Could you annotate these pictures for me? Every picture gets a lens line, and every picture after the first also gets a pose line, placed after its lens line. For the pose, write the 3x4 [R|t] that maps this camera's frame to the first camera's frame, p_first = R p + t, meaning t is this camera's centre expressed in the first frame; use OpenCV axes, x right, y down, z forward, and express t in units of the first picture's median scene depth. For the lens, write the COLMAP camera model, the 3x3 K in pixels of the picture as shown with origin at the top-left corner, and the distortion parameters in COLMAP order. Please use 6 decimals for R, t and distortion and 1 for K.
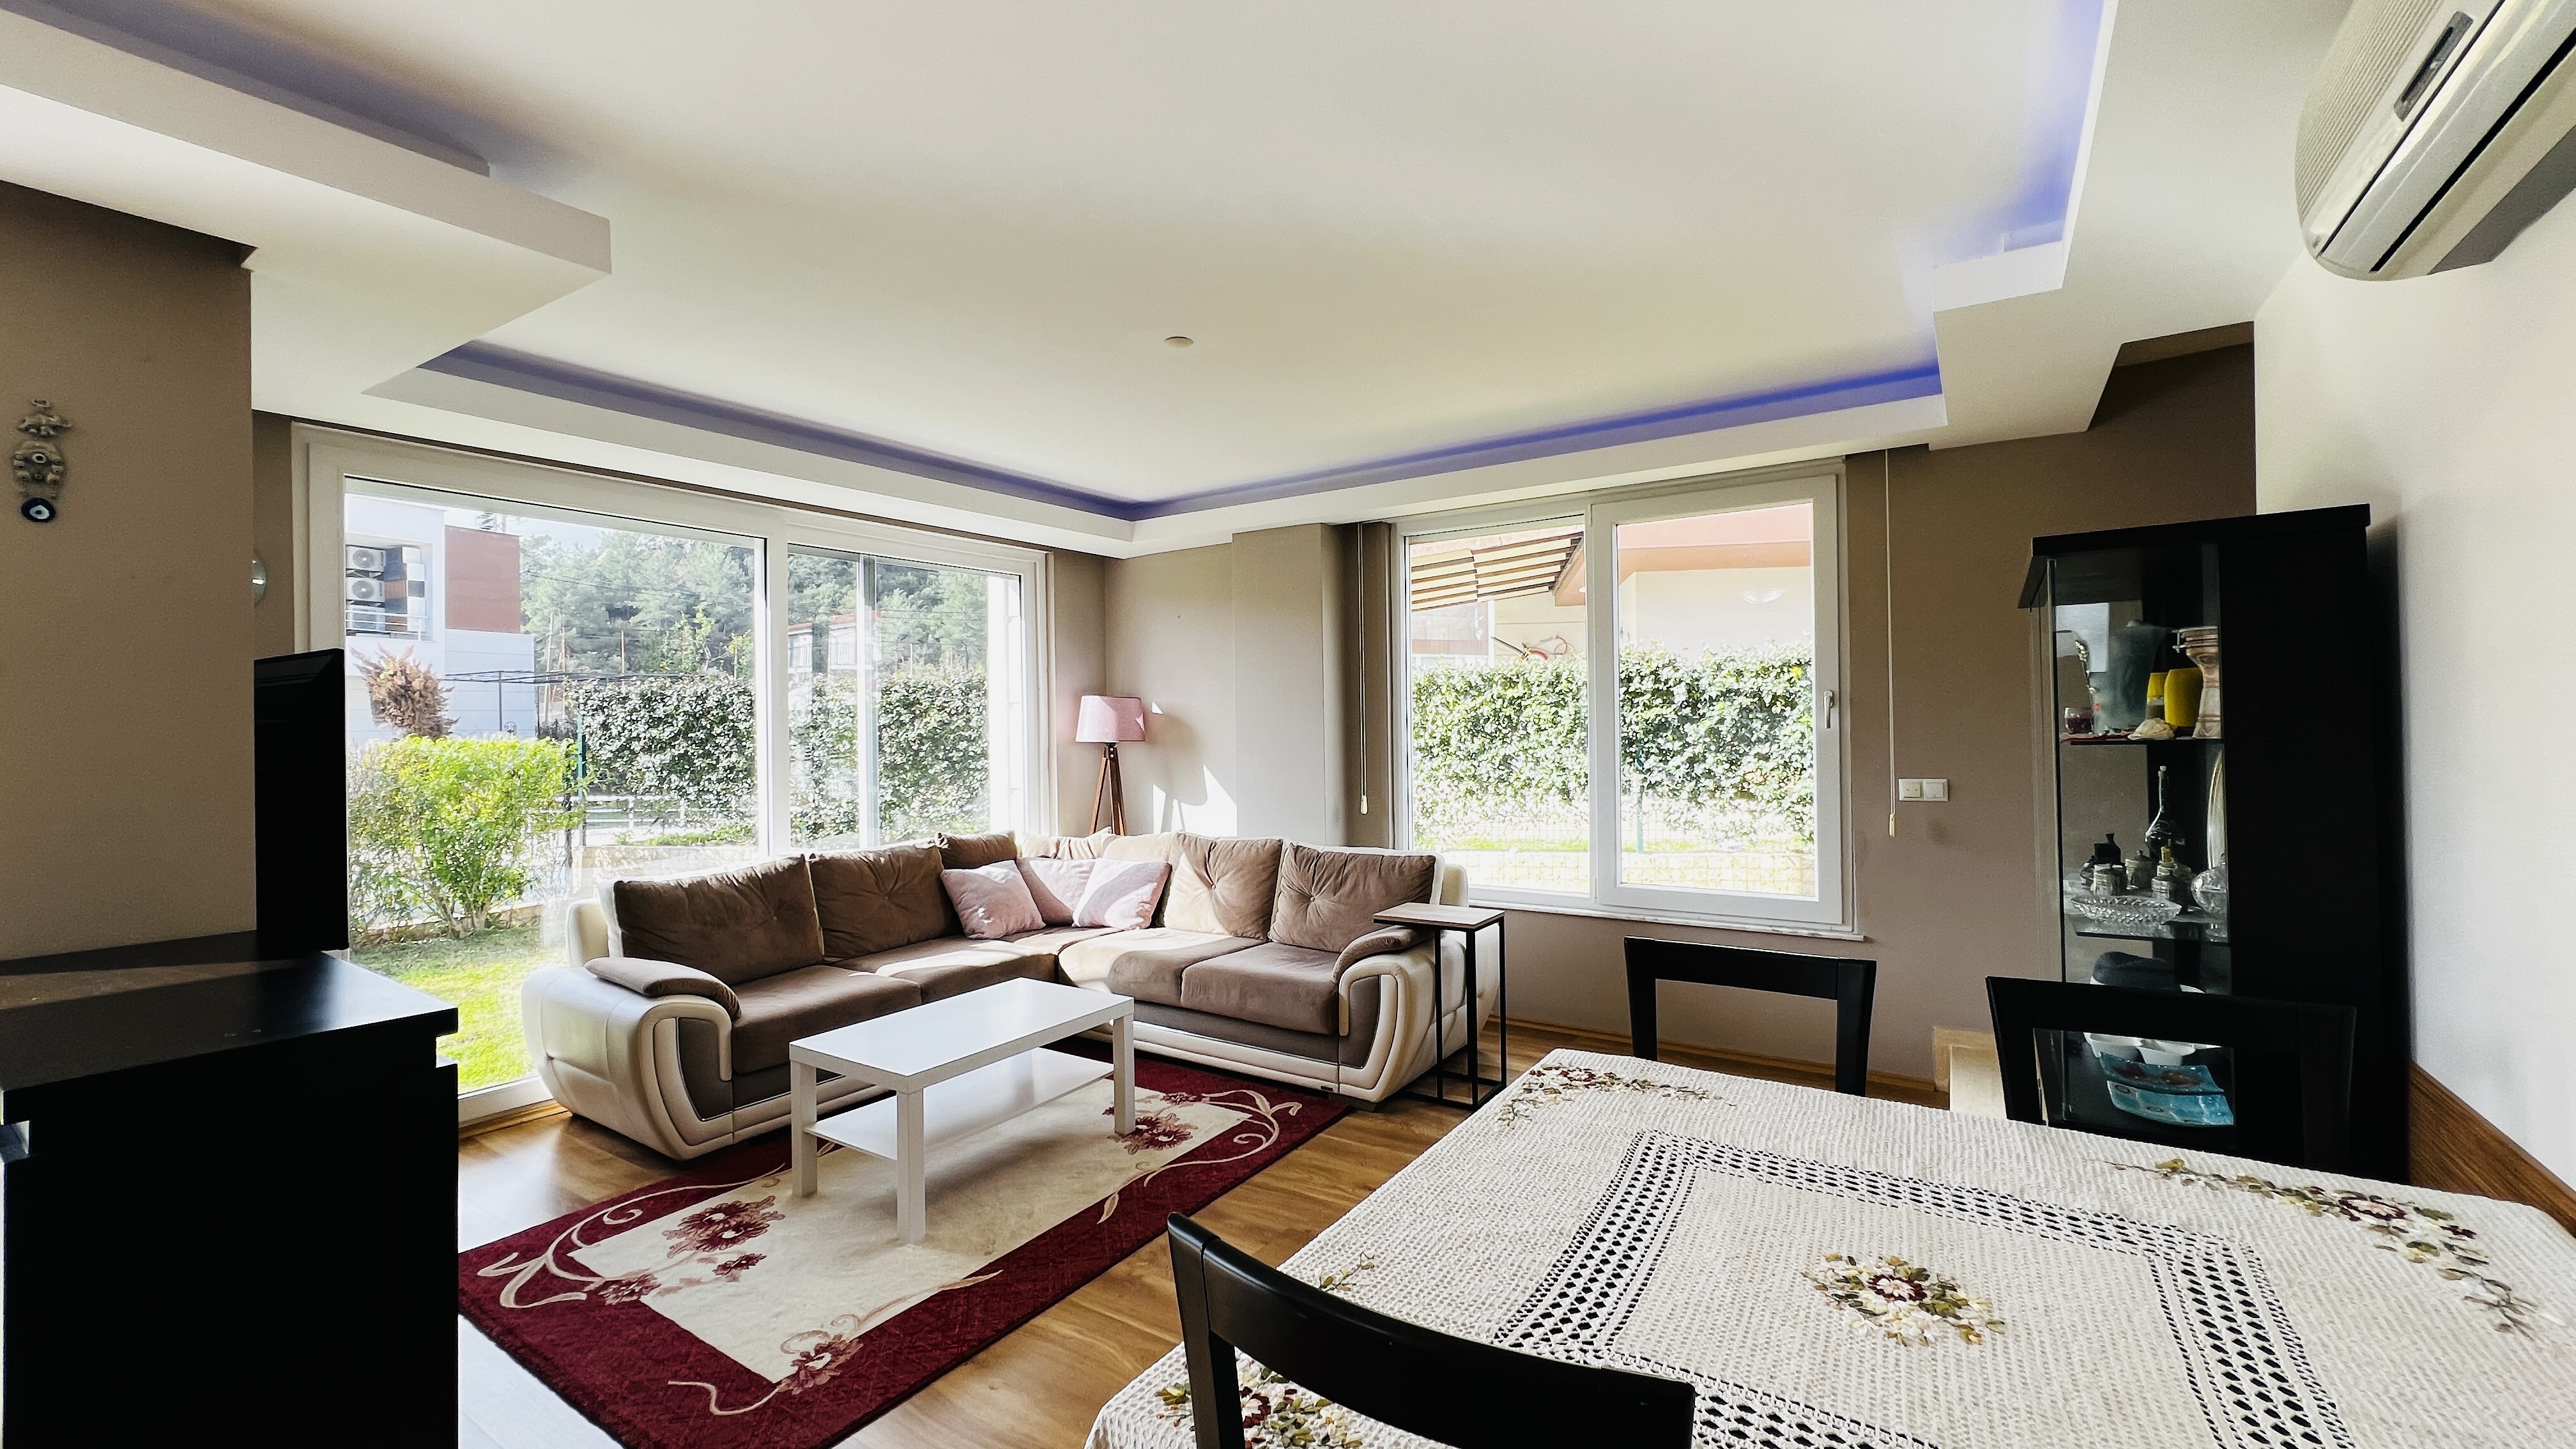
lens RADIAL K [[1030.6, 0, 1281.7], [0, 1030.6, 718.2], [0, 0, 1]] dist [-0.001519, 0.000418]
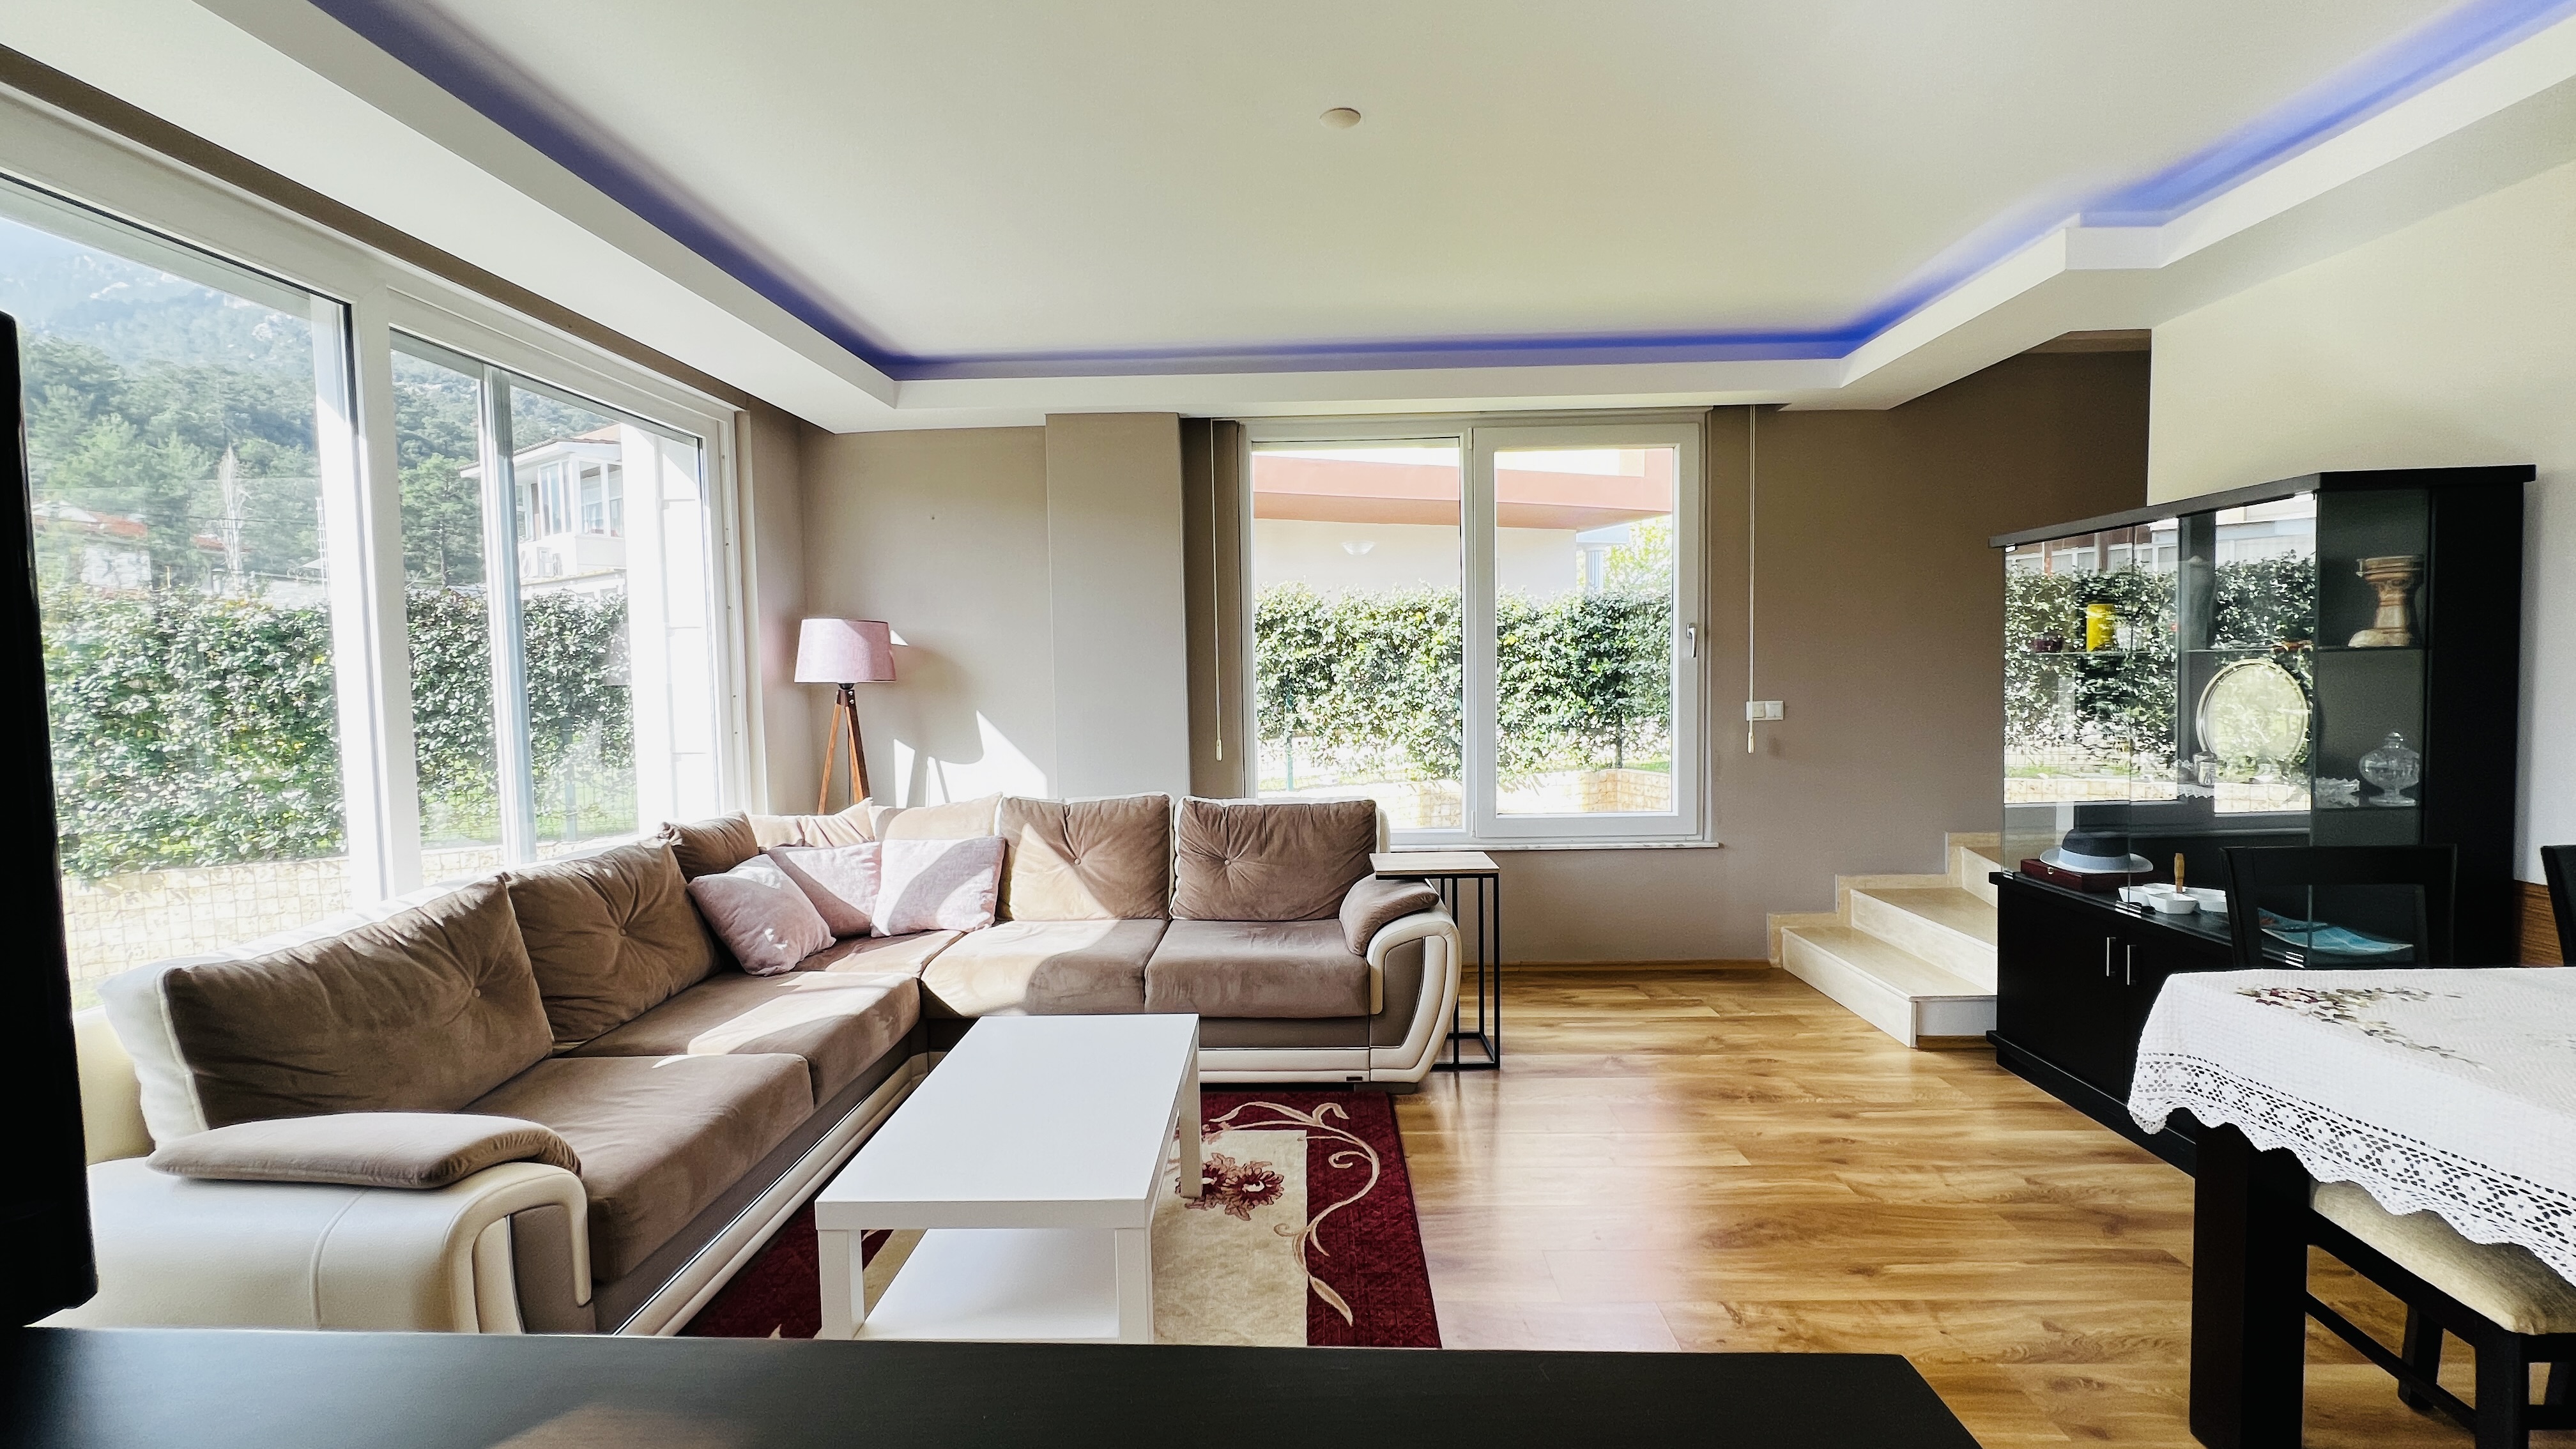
lens RADIAL K [[1030.6, 0, 1281.7], [0, 1030.6, 718.2], [0, 0, 1]] dist [-0.001519, 0.000418]
pose [[0.845679, -0.029116, 0.532897, -0.437988], [0.003641, 0.998802, 0.048793, 0.019967], [-0.533679, -0.039323, 0.844772, 0.316071]]
